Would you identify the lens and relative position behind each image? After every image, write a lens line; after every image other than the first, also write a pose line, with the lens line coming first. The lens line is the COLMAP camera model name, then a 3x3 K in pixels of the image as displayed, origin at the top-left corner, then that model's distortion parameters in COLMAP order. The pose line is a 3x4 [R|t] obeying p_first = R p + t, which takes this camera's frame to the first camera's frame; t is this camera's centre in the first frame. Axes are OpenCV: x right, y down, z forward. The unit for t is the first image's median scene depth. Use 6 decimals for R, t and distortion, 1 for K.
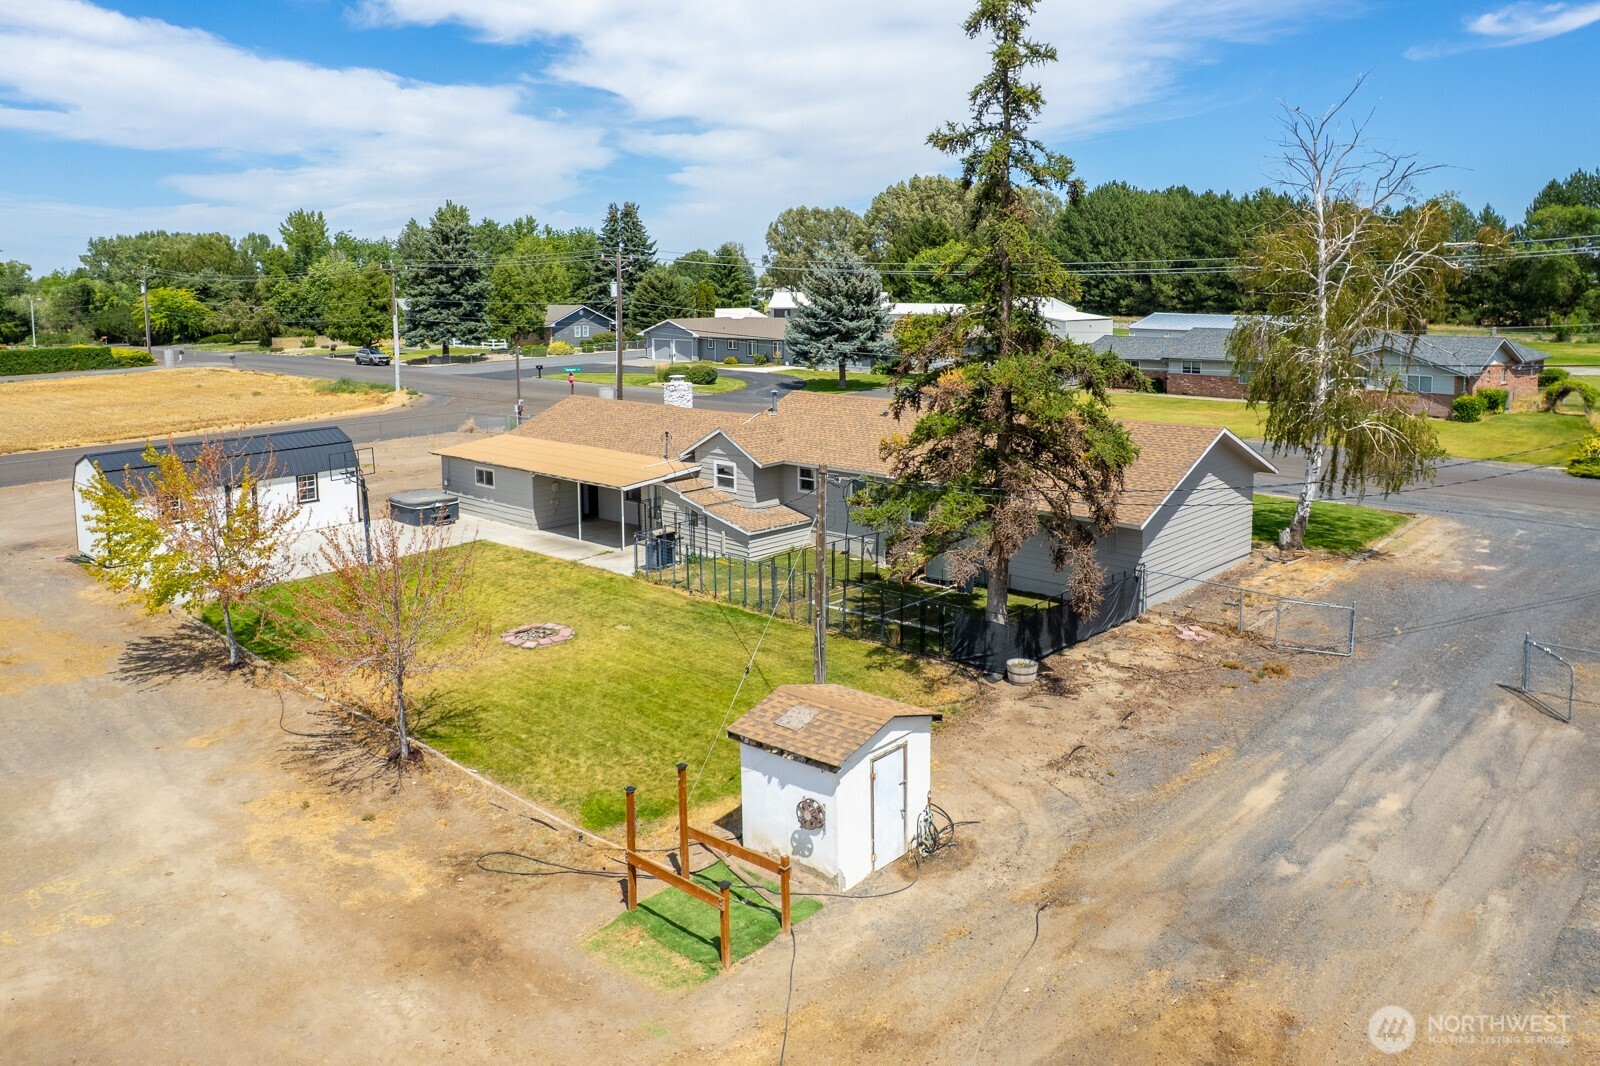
lens RADIAL K [[1193.0, 0, 811.0], [0, 1193.0, 401.0], [0, 0, 1]] dist [-0.035617, 0.002565]
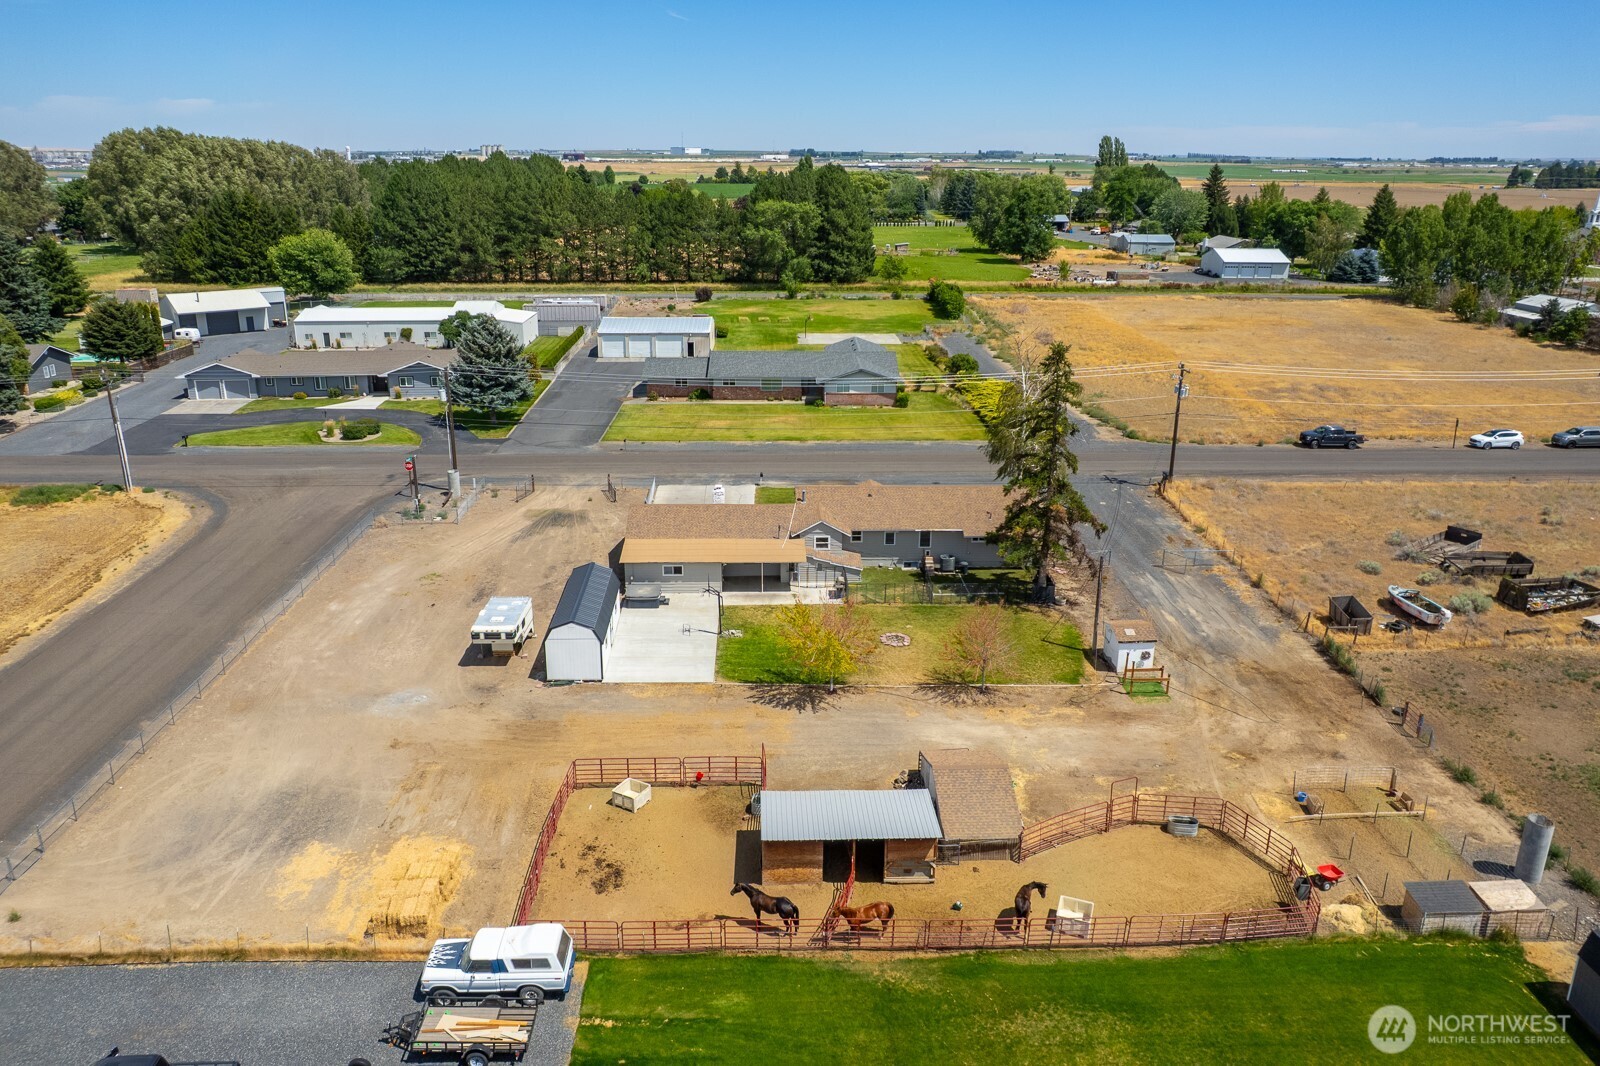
lens RADIAL K [[1117.6, 0, 796.1], [0, 1117.6, 532.7], [0, 0, 1]] dist [-0.057493, 0.062504]
pose [[0.720311, -0.218530, 0.658328, -1.223121], [0.063019, 0.965769, 0.251632, -0.390397], [-0.690783, -0.139766, 0.709426, -0.255114]]
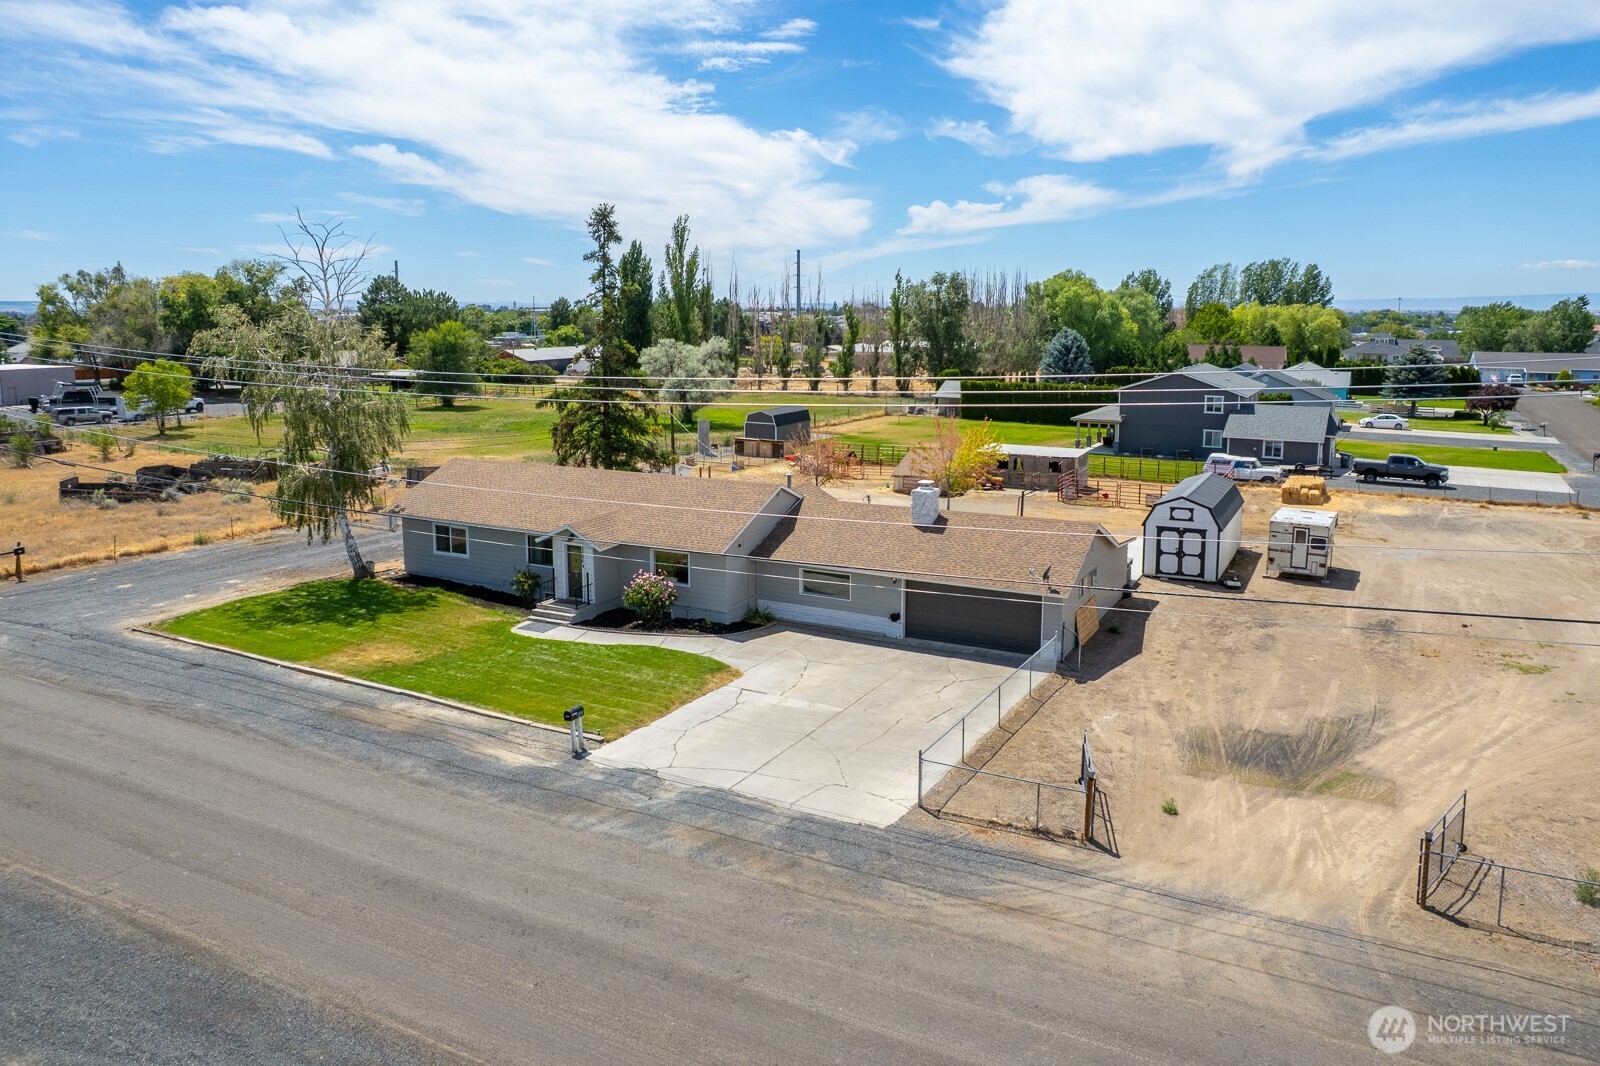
lens RADIAL K [[1105.9, 0, 800.0], [0, 1105.9, 533.0], [0, 0, 1]] dist [-0.074323, 0.066797]
pose [[-0.969110, 0.049722, -0.241564, 0.205666], [-0.023416, 0.956491, 0.290821, -0.243955], [0.245514, 0.287494, -0.925781, 1.941221]]
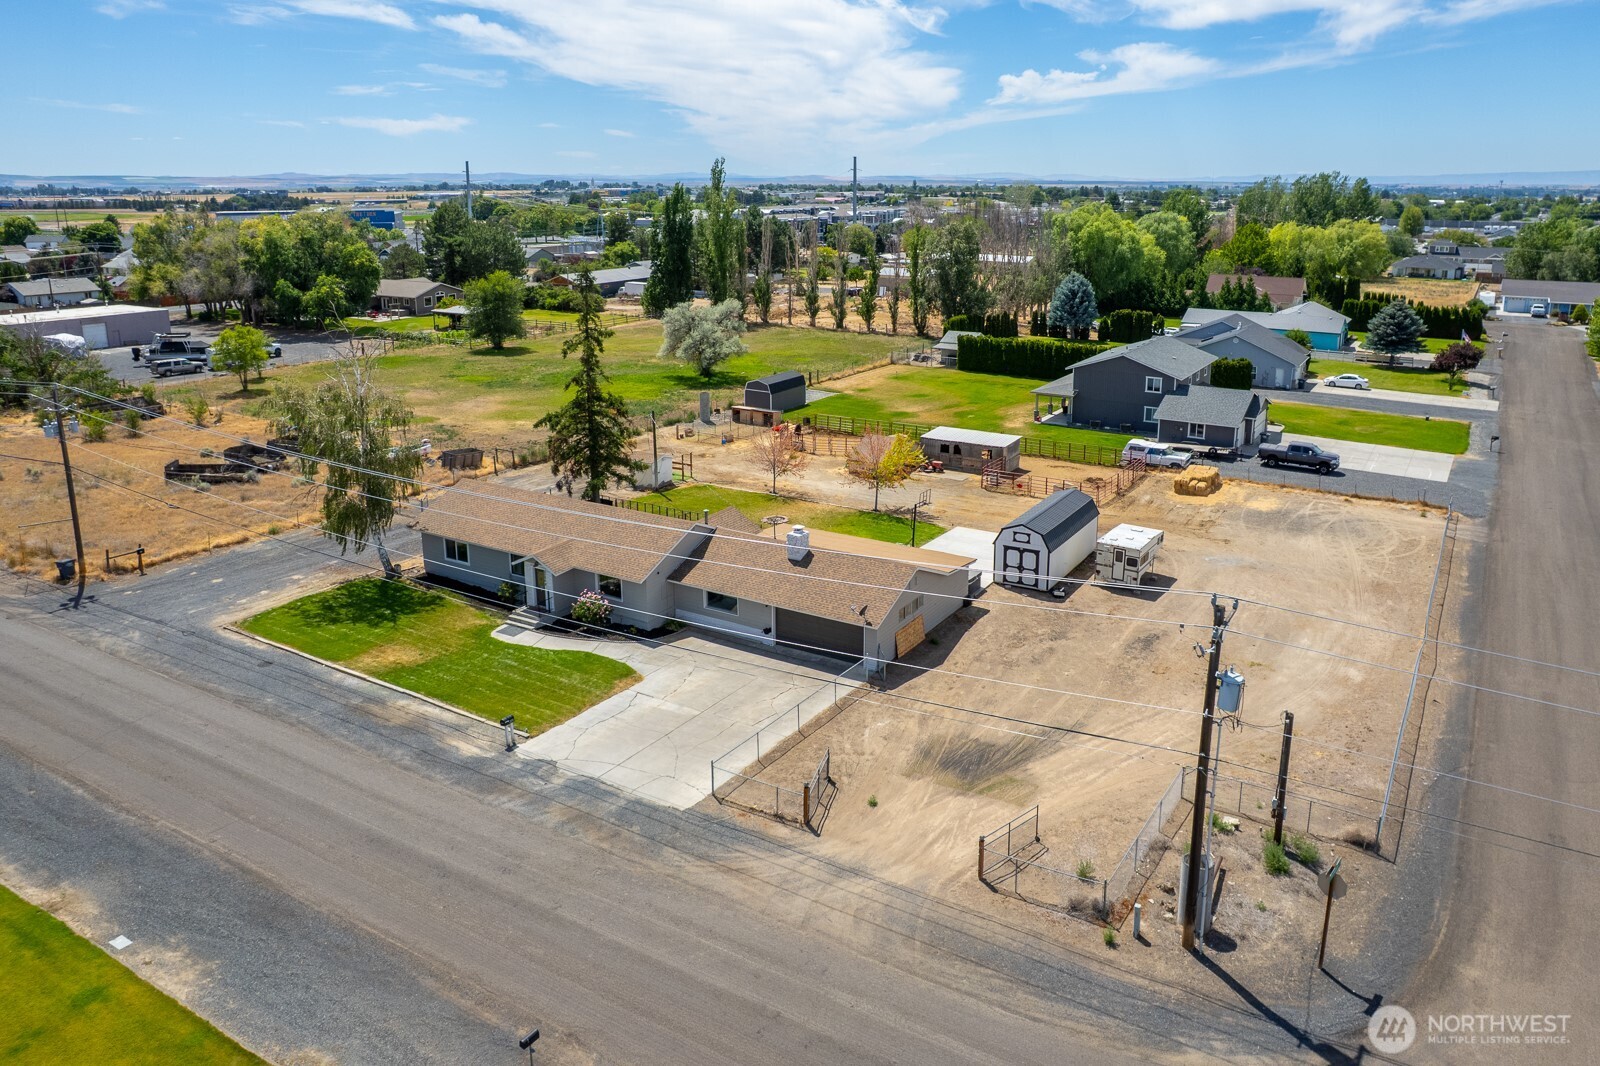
lens RADIAL K [[1099.6, 0, 827.8], [0, 1099.6, 513.8], [0, 0, 1]] dist [-0.056803, 0.029597]
pose [[-0.979753, 0.055267, -0.192430, 0.082231], [-0.022203, 0.925223, 0.378774, -0.495854], [0.198975, 0.375377, -0.905263, 2.209479]]
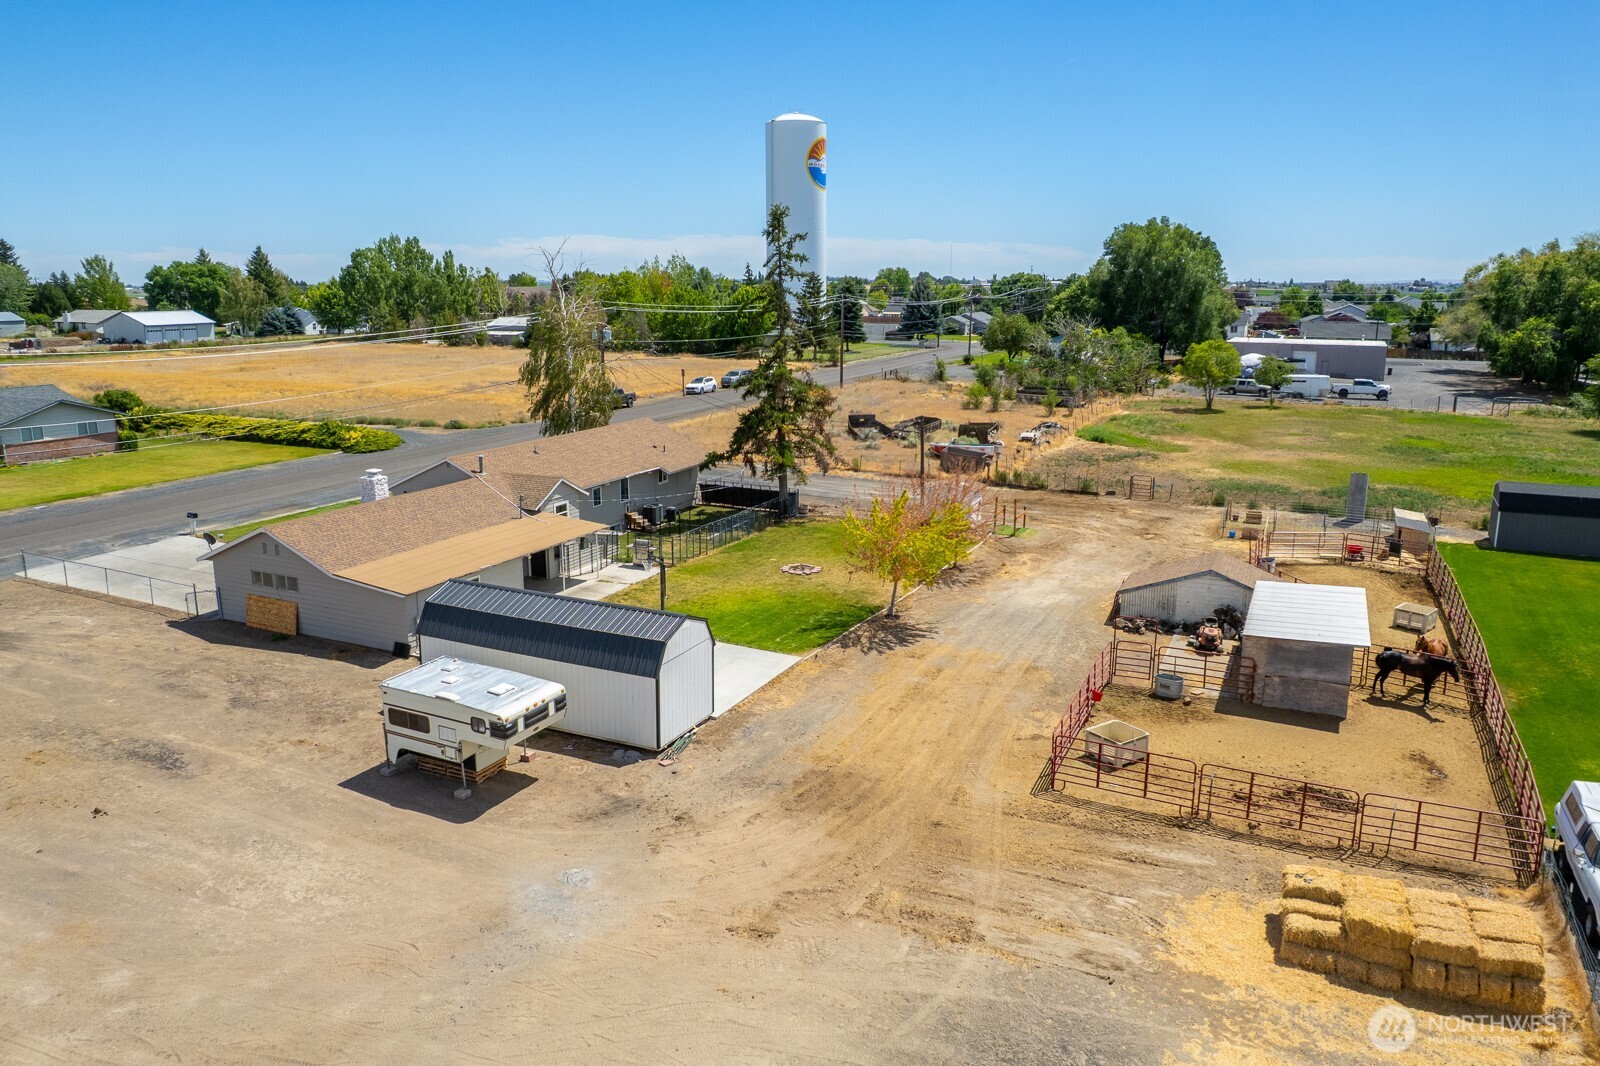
lens RADIAL K [[1105.9, 0, 800.0], [0, 1105.9, 533.0], [0, 0, 1]] dist [-0.074323, 0.066797]
pose [[-0.288916, -0.209683, 0.934110, -1.232444], [0.099488, 0.963861, 0.247133, -0.183644], [-0.952171, 0.164334, -0.257614, 0.996762]]
